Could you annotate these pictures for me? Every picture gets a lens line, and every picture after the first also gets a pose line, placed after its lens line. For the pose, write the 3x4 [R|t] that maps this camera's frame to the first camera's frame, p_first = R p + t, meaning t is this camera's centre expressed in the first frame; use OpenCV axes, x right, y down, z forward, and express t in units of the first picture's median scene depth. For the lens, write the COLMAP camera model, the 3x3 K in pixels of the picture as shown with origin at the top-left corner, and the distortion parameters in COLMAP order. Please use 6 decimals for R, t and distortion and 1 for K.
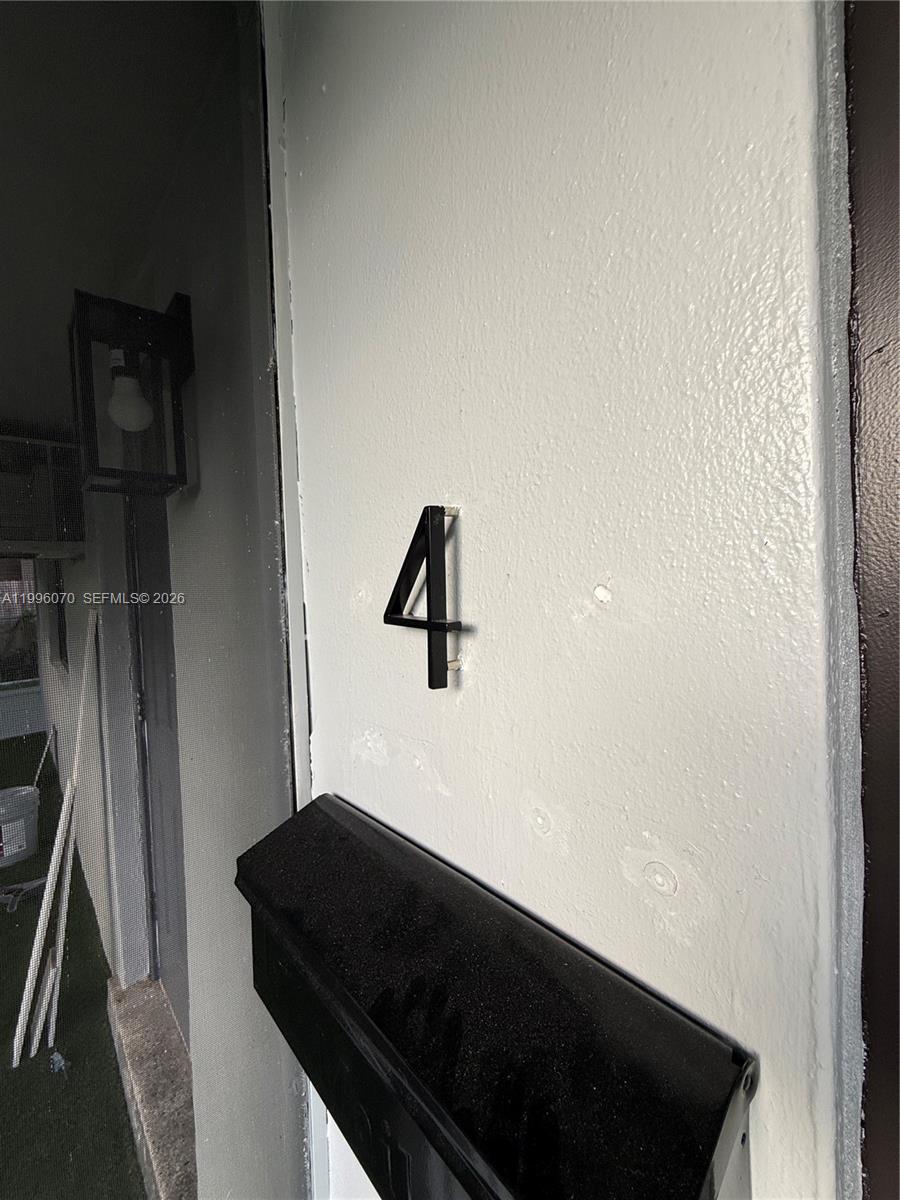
lens RADIAL K [[481.2, 0, 453.8], [0, 481.2, 594.6], [0, 0, 1]] dist [-0.000532, 0.000735]
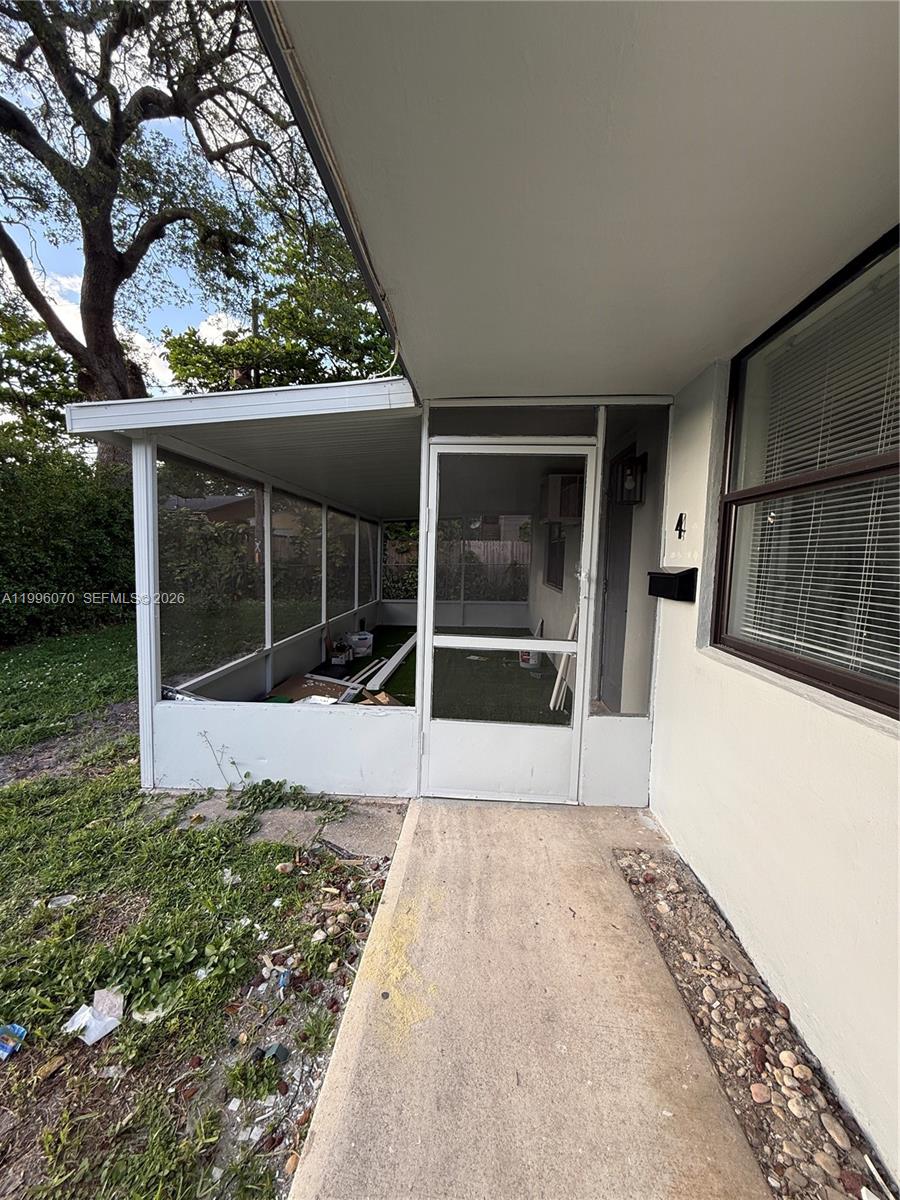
lens RADIAL K [[481.2, 0, 452.5], [0, 481.2, 600.1], [0, 0, 1]] dist [-0.000532, 0.000735]
pose [[0.701096, 0.113477, -0.703980, 1.085112], [-0.067692, 0.993389, 0.092714, 0.259188], [0.709847, -0.017348, 0.704142, -2.585924]]
